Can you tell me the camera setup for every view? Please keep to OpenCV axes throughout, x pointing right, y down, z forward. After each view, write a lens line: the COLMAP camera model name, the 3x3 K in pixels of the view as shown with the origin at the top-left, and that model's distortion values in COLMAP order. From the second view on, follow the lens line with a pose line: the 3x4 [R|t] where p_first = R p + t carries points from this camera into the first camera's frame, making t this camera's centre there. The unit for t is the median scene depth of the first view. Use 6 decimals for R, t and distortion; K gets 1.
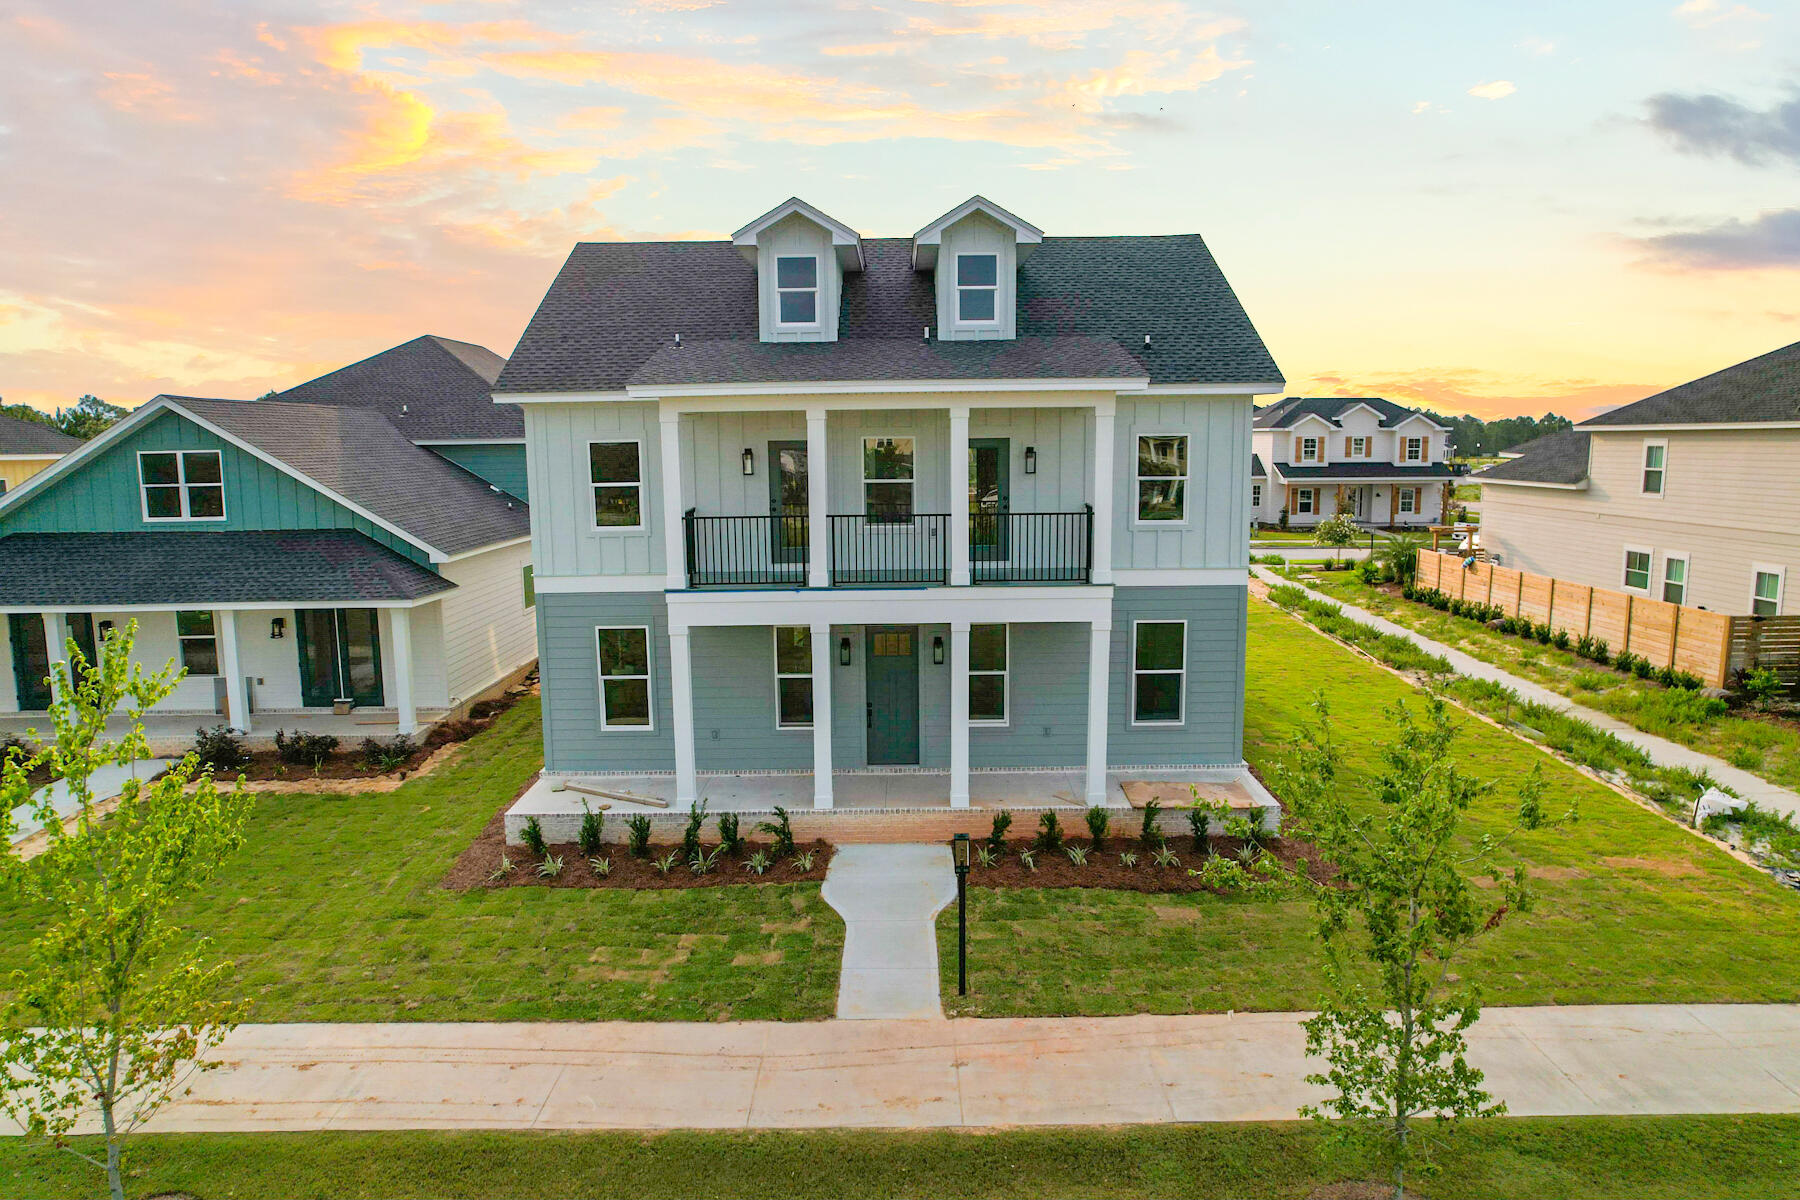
lens RADIAL K [[1149.8, 0, 900.4], [0, 1149.8, 598.2], [0, 0, 1]] dist [-0.069980, 0.053402]
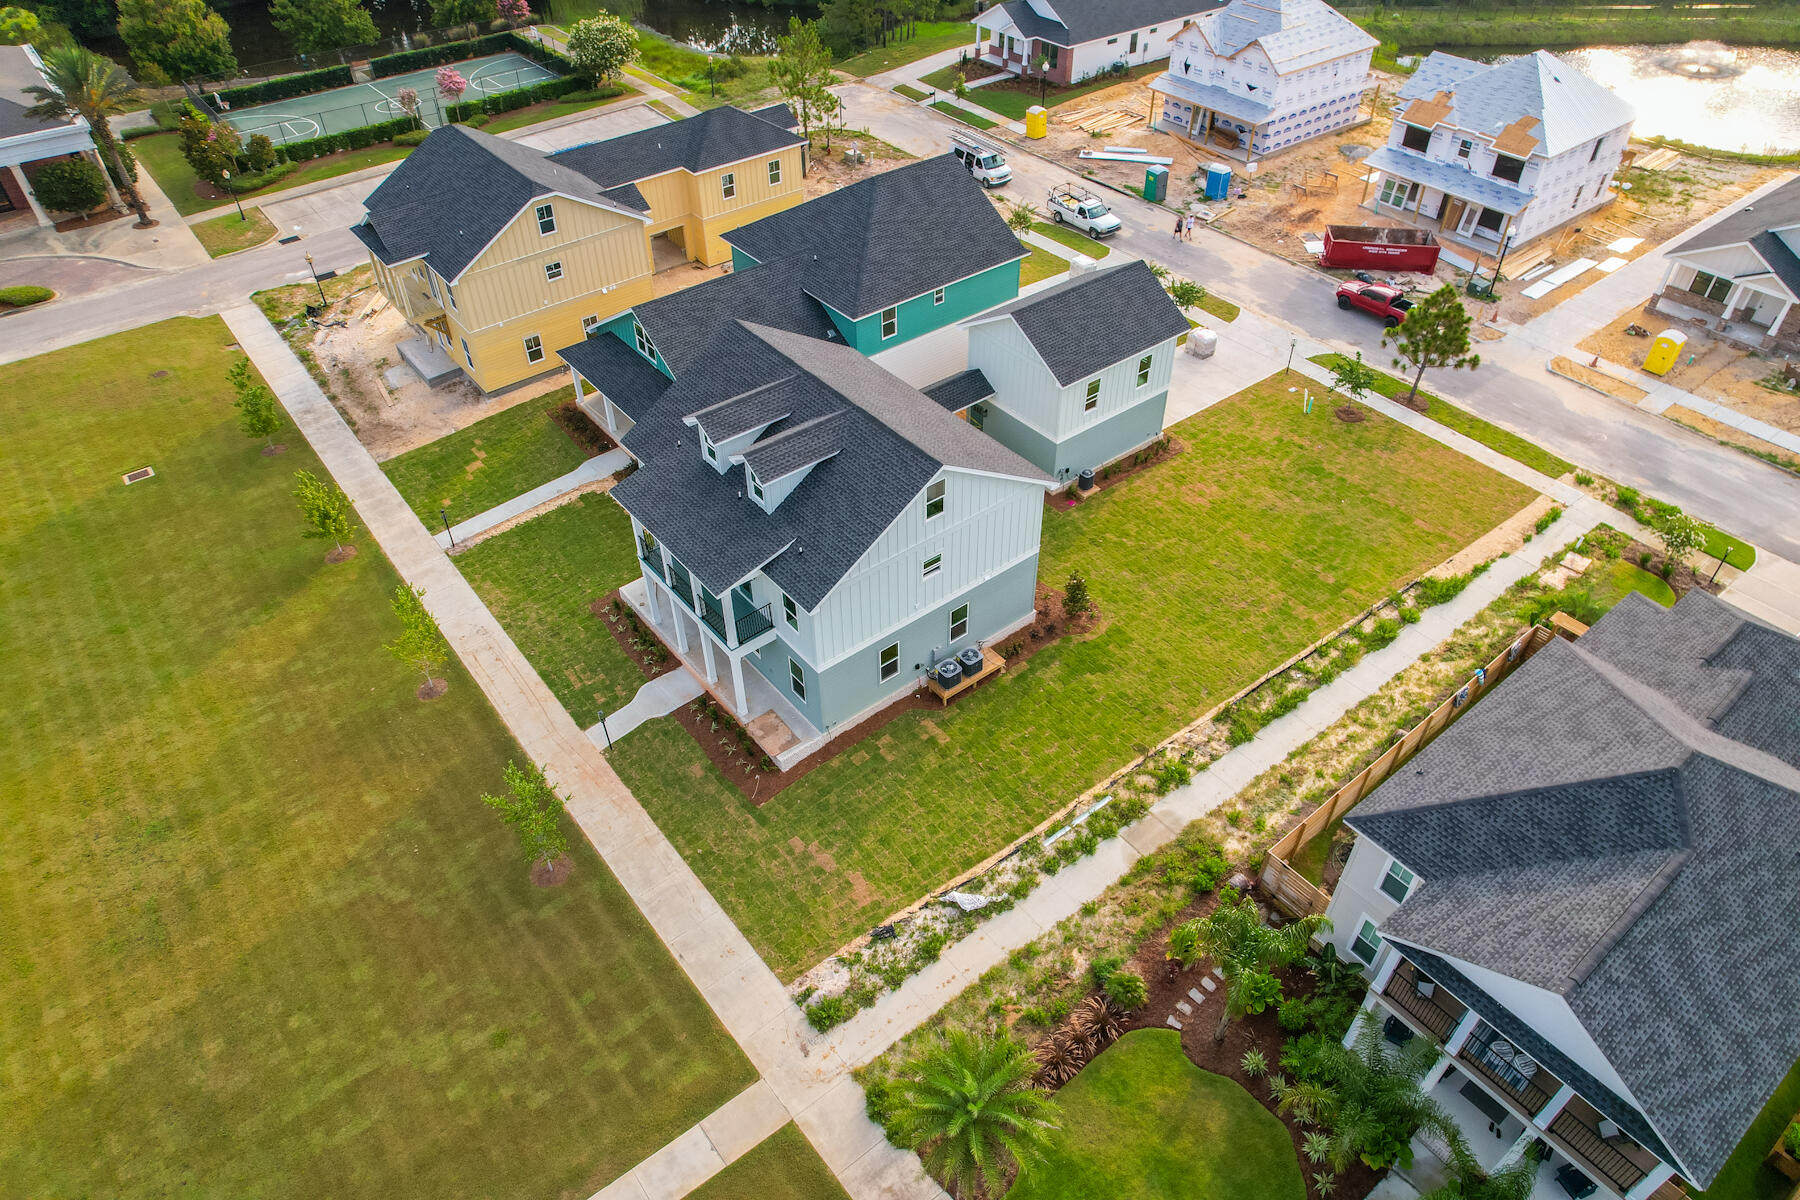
lens RADIAL K [[1149.8, 0, 896.3], [0, 1149.8, 606.1], [0, 0, 1]] dist [-0.069980, 0.053402]
pose [[0.621739, 0.529210, -0.577388, 1.435910], [-0.104034, 0.786462, 0.608814, -1.304284], [0.776284, -0.318455, 0.544030, 0.020649]]
